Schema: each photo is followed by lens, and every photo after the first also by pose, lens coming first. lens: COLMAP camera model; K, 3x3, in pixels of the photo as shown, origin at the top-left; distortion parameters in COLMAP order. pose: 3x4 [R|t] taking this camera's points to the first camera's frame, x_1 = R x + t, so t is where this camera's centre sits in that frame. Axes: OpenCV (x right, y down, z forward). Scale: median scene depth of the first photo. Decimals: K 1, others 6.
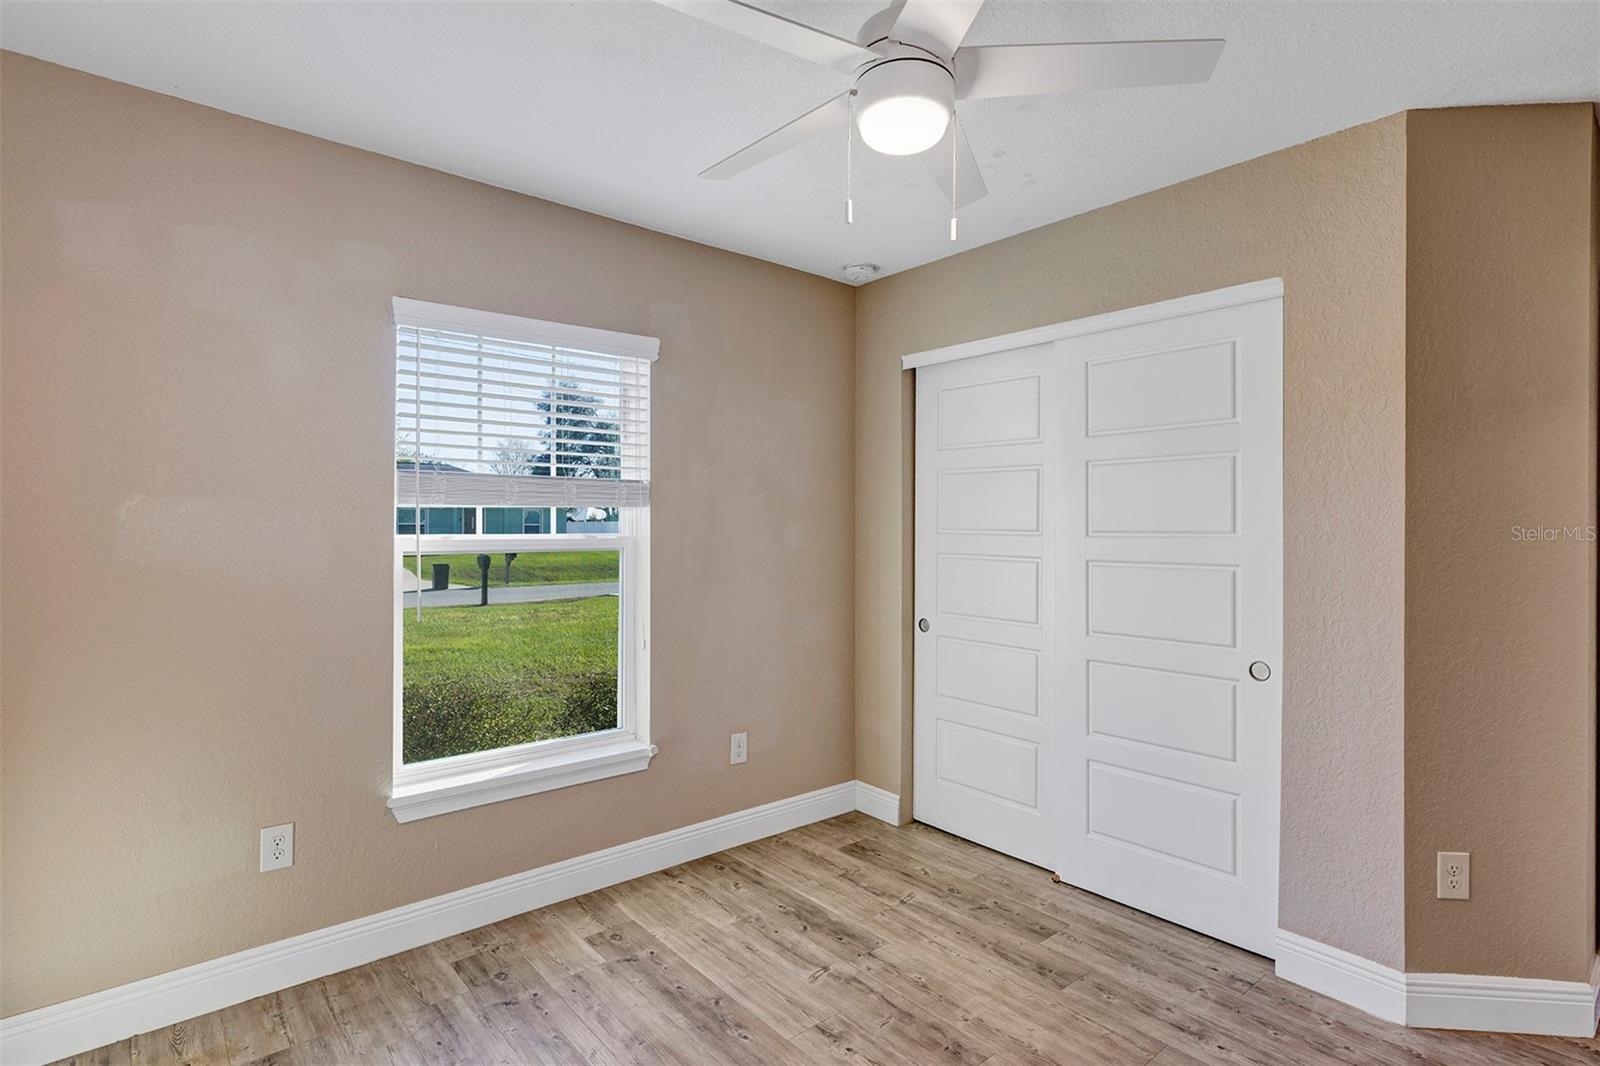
lens RADIAL K [[796.4, 0, 801.0], [0, 796.4, 527.4], [0, 0, 1]] dist [-0.001556, 0.001968]
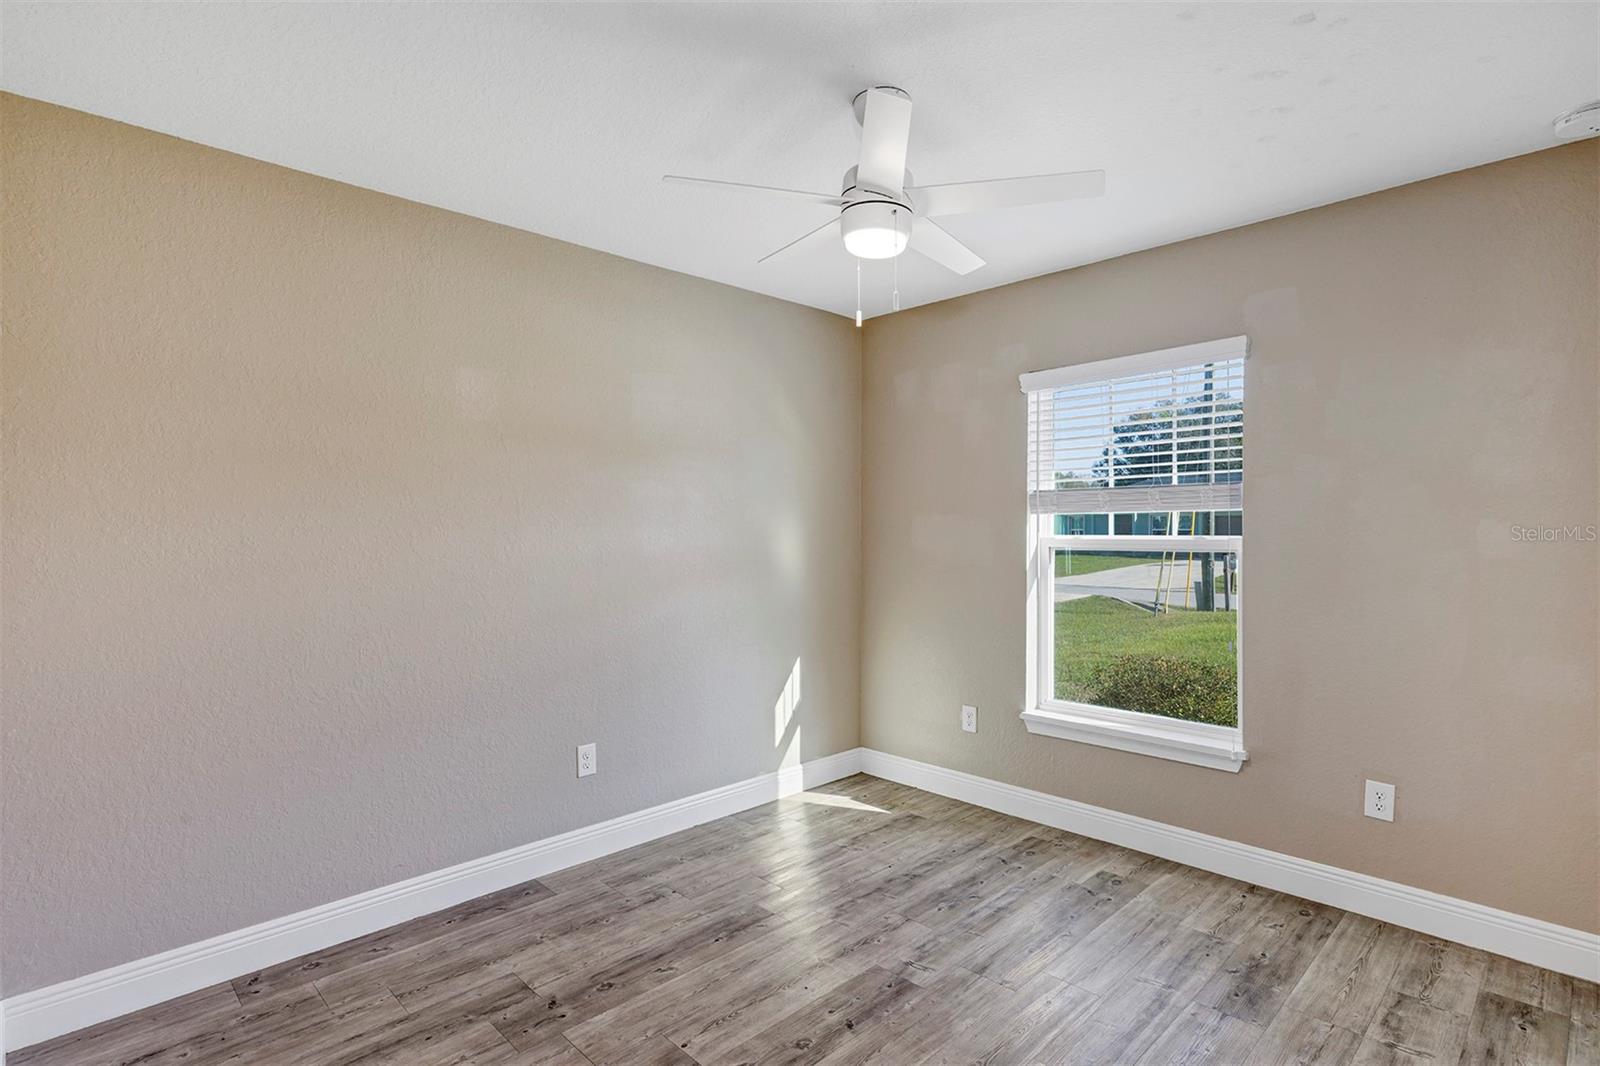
lens RADIAL K [[796.4, 0, 797.1], [0, 796.4, 537.7], [0, 0, 1]] dist [-0.001556, 0.001968]
pose [[0.081418, 0.009910, -0.996631, 0.851178], [-0.000123, 0.999951, 0.009933, -0.000049], [0.996680, -0.000686, 0.081416, 0.423951]]
